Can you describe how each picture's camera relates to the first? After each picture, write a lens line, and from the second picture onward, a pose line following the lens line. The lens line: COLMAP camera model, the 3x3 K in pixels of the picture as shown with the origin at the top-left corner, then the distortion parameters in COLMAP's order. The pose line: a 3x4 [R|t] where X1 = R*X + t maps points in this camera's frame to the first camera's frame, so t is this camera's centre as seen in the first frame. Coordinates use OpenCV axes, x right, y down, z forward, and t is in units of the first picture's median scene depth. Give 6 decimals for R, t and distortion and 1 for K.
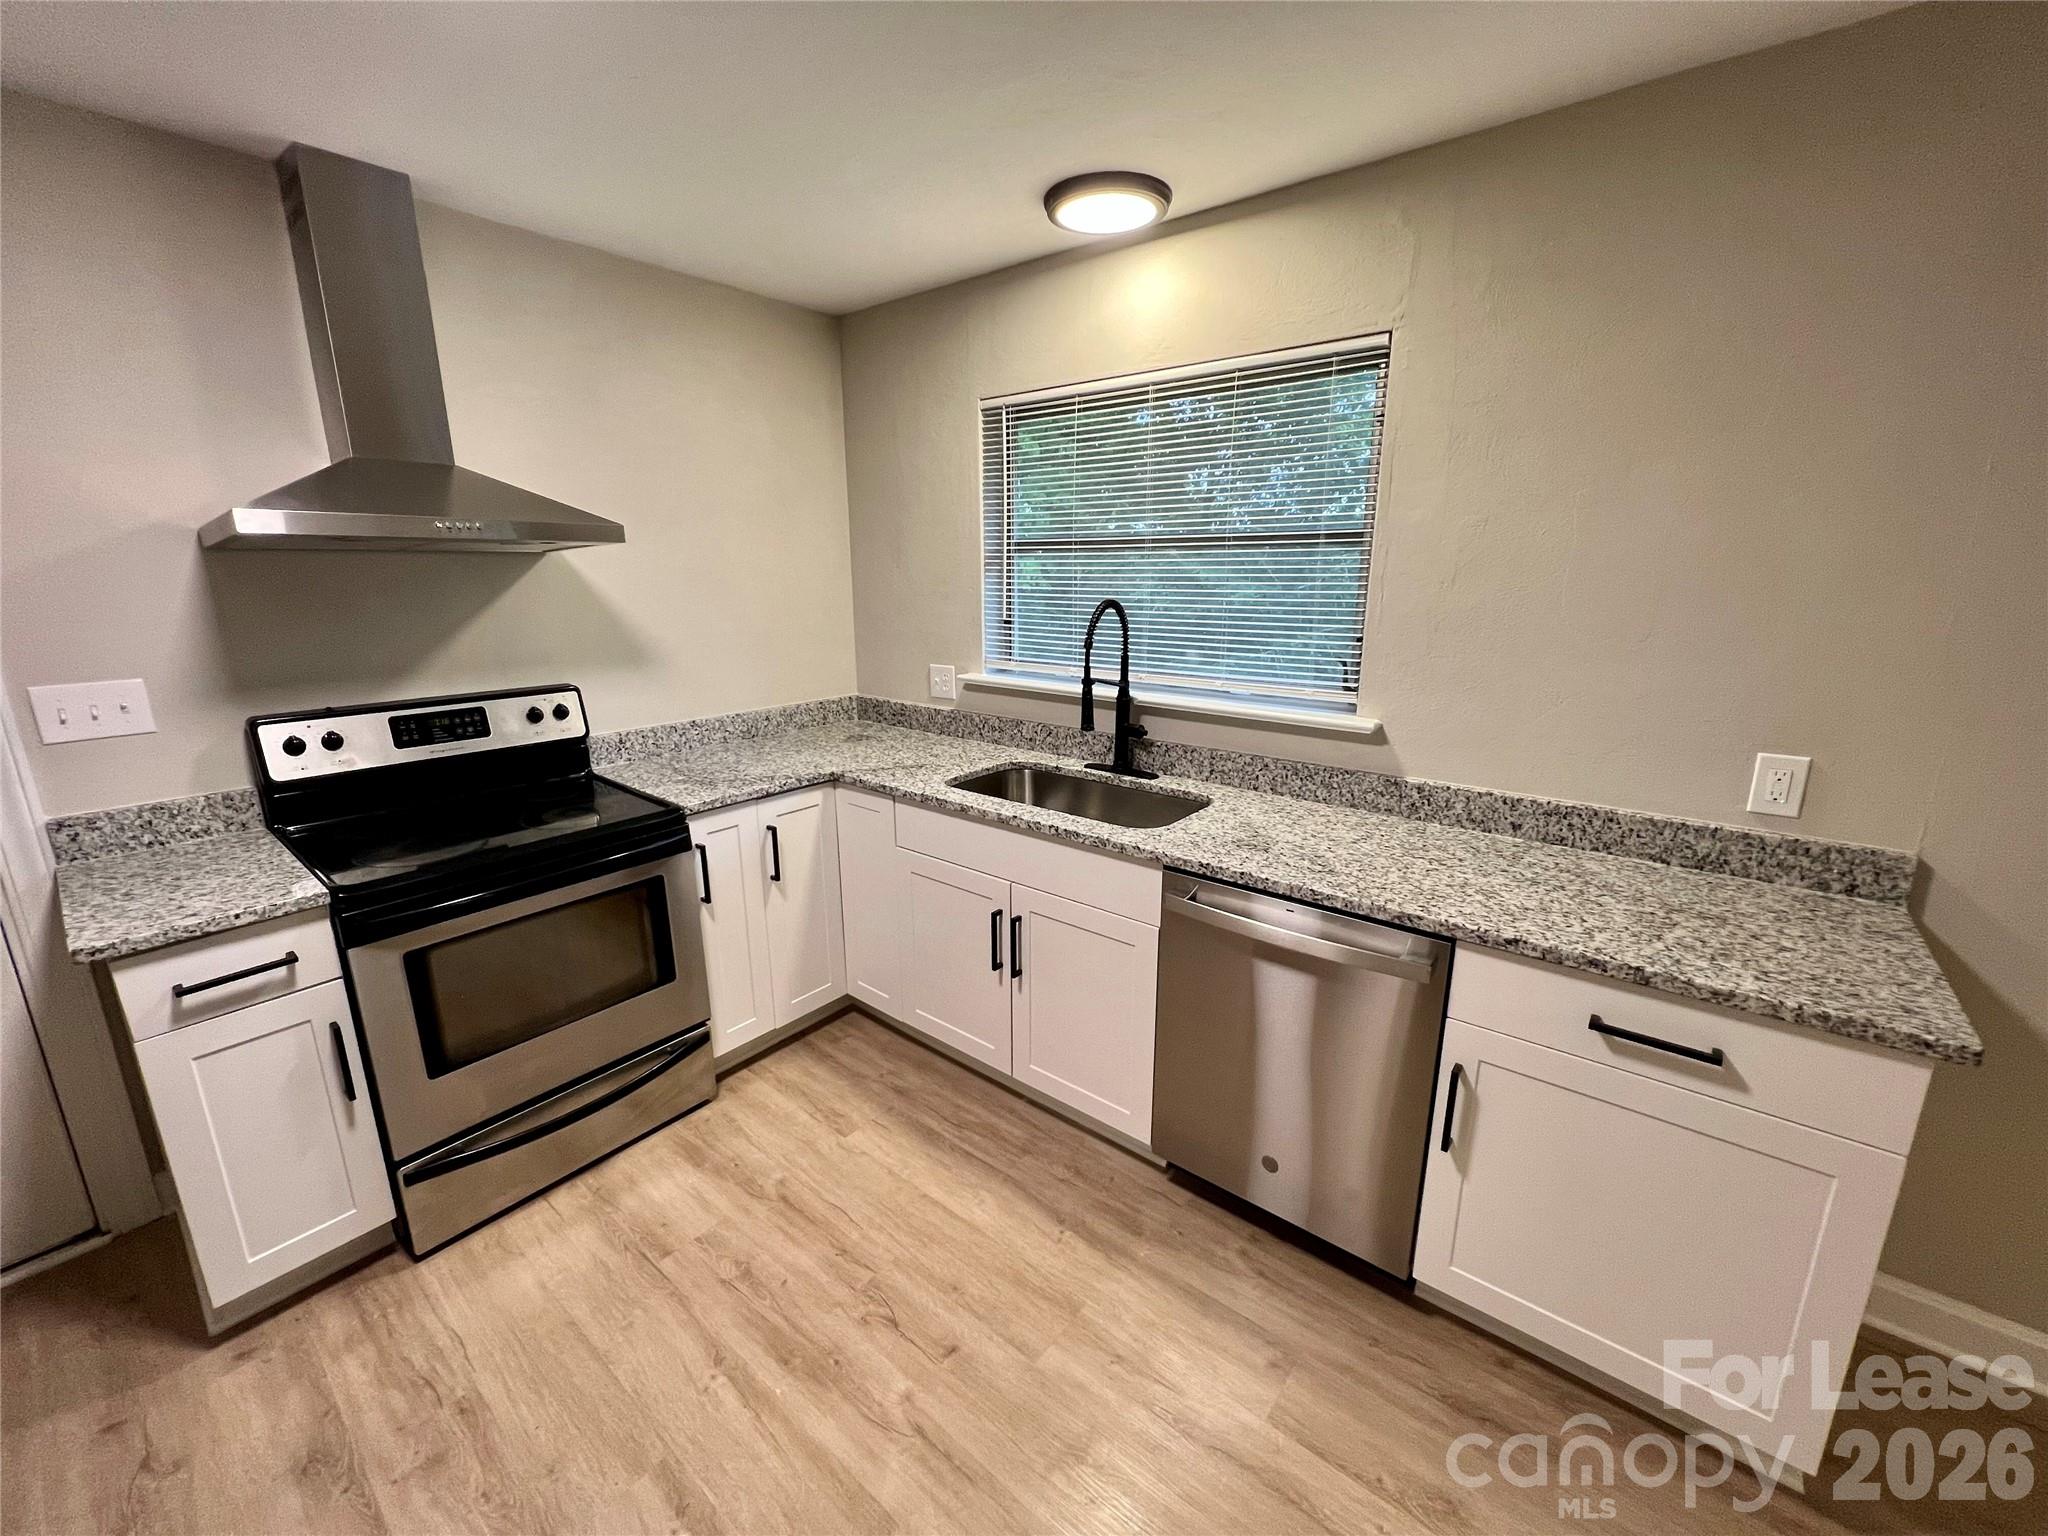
lens RADIAL K [[820.3, 0, 1025.4], [0, 820.3, 761.9], [0, 0, 1]] dist [-0.000741, -0.000013]
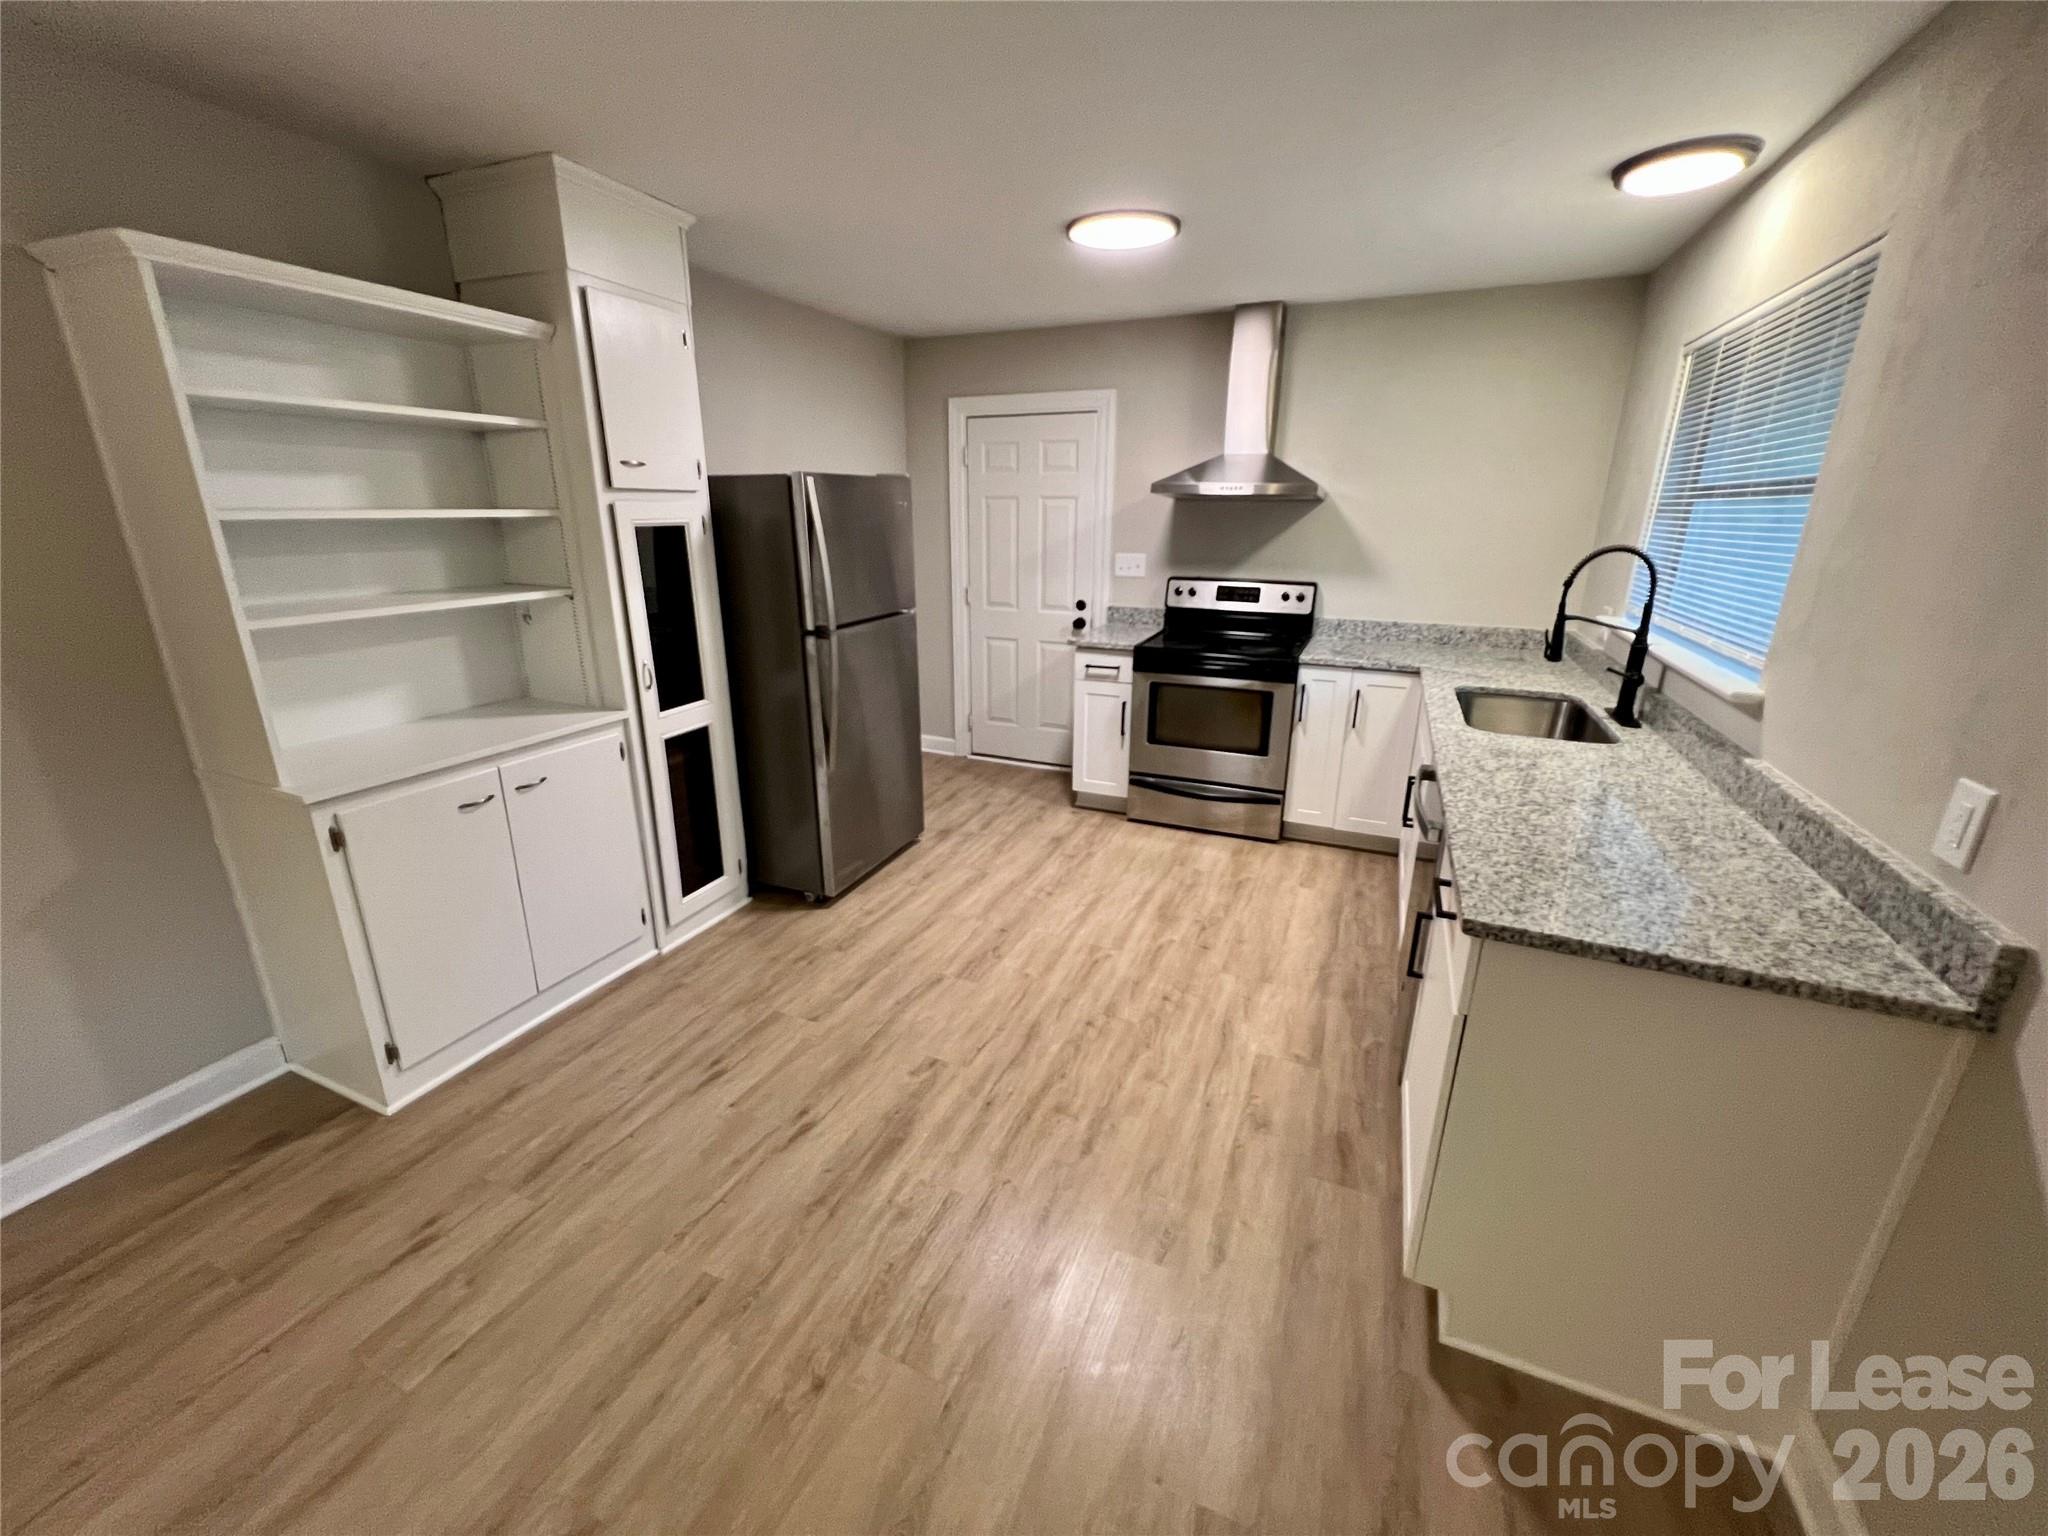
lens RADIAL K [[820.3, 0, 1016.1], [0, 820.3, 760.0], [0, 0, 1]] dist [-0.000741, -0.000013]
pose [[0.265750, 0.290692, -0.919171, 1.157980], [-0.234092, 0.944377, 0.230983, 0.001922], [0.935189, 0.153787, 0.319017, -0.030711]]
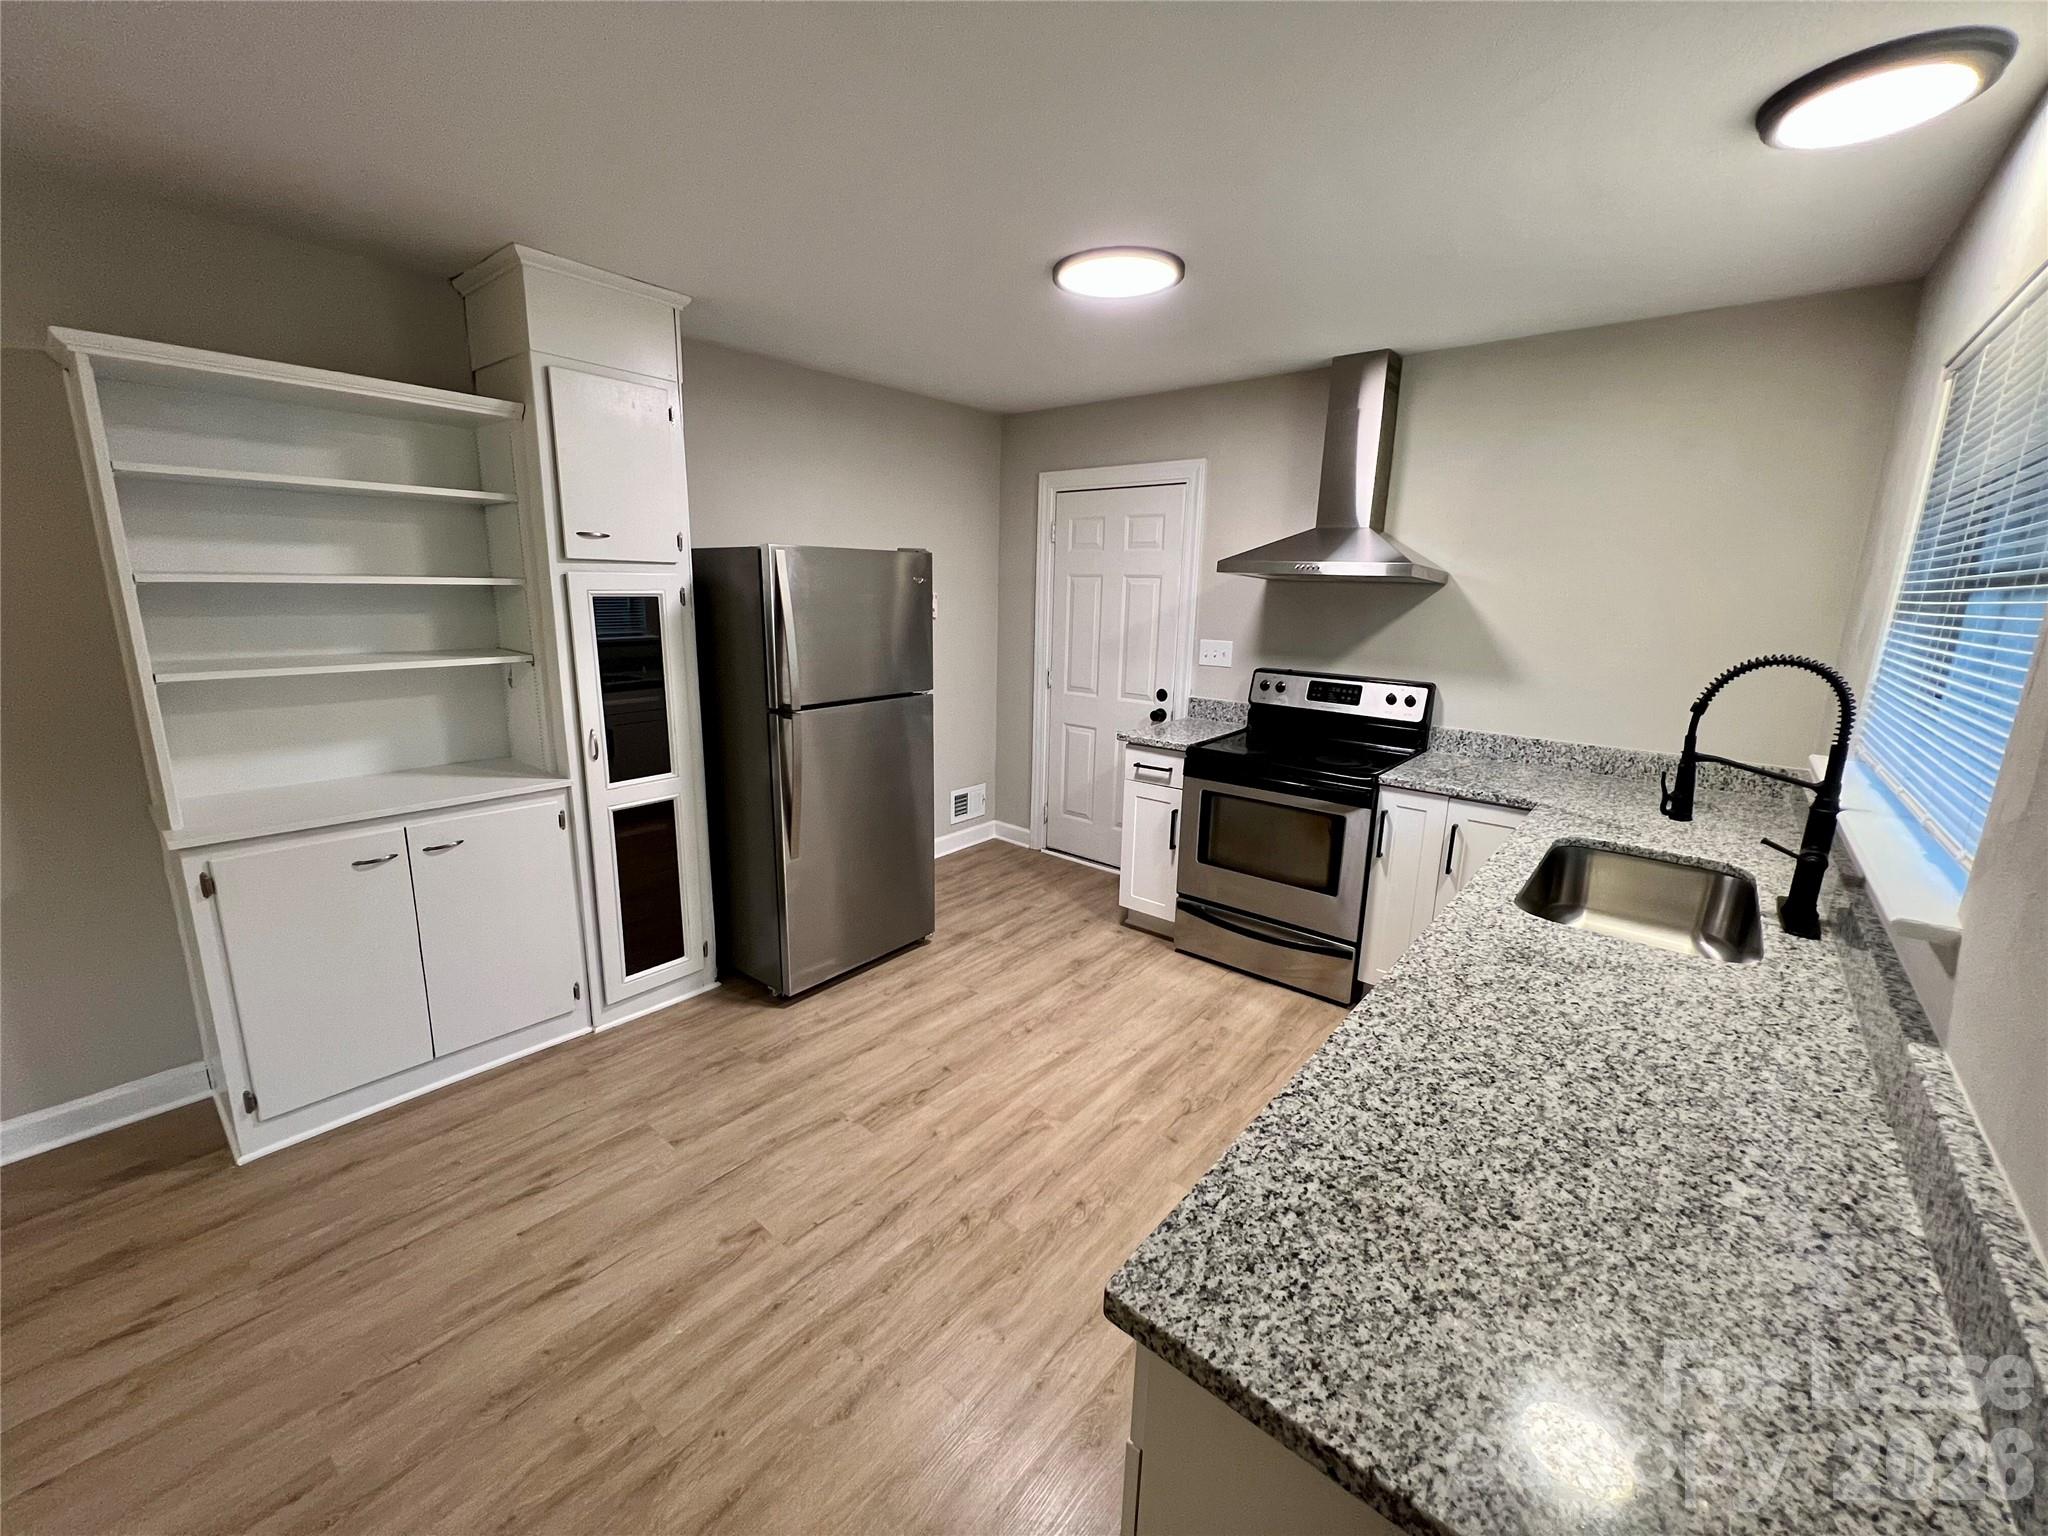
lens RADIAL K [[820.3, 0, 1016.3], [0, 820.3, 757.9], [0, 0, 1]] dist [-0.000741, -0.000013]
pose [[-0.020570, 0.213570, -0.976711, 0.995762], [-0.257255, 0.942893, 0.211593, -0.116677], [0.966125, 0.255617, 0.035546, 0.444791]]
